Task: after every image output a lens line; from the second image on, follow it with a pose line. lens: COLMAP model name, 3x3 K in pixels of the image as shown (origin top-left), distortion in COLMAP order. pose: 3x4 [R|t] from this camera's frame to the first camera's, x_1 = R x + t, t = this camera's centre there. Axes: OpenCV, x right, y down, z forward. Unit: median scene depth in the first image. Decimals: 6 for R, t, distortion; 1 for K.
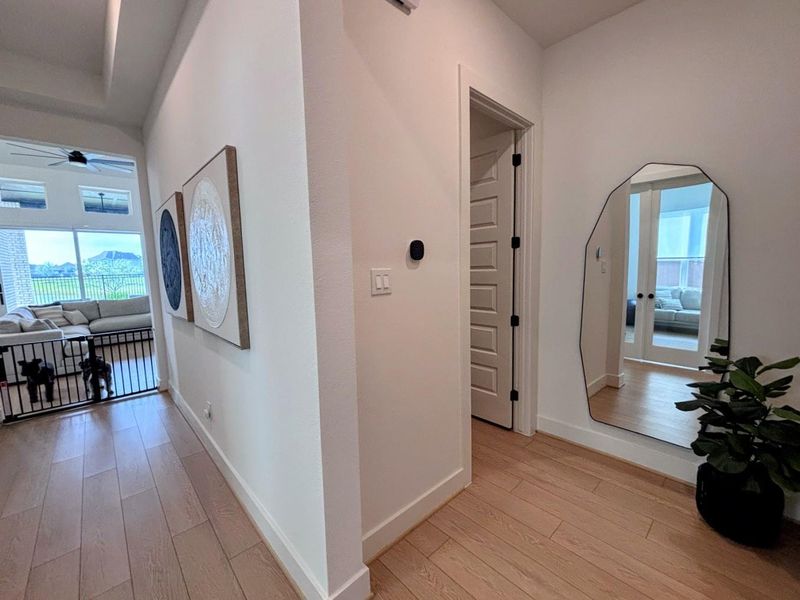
lens RADIAL K [[336.2, 0, 405.1], [0, 336.2, 298.1], [0, 0, 1]] dist [-0.002418, -0.000016]
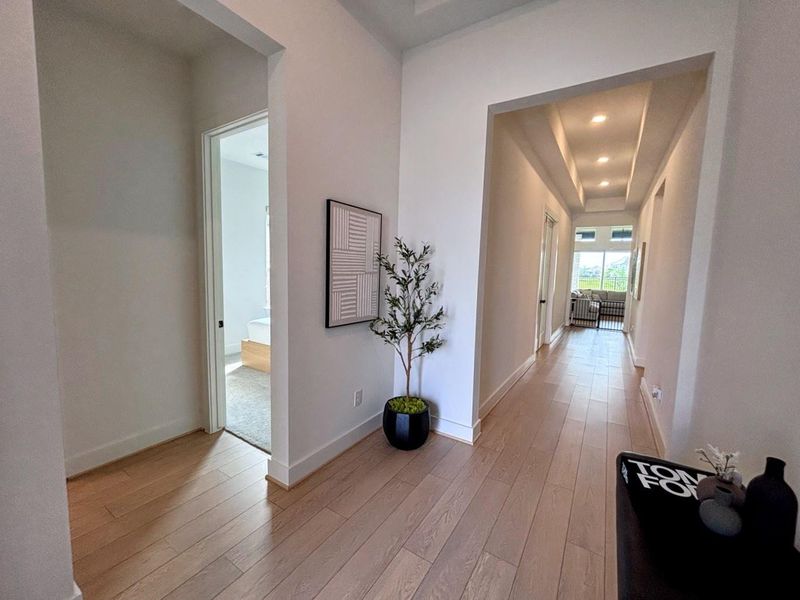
lens RADIAL K [[336.2, 0, 405.1], [0, 336.2, 298.1], [0, 0, 1]] dist [-0.002418, -0.000016]
pose [[0.266189, 0.123570, -0.955968, 0.482542], [-0.139504, 0.986246, 0.088639, 0.034729], [0.953773, 0.109766, 0.279766, -0.495376]]
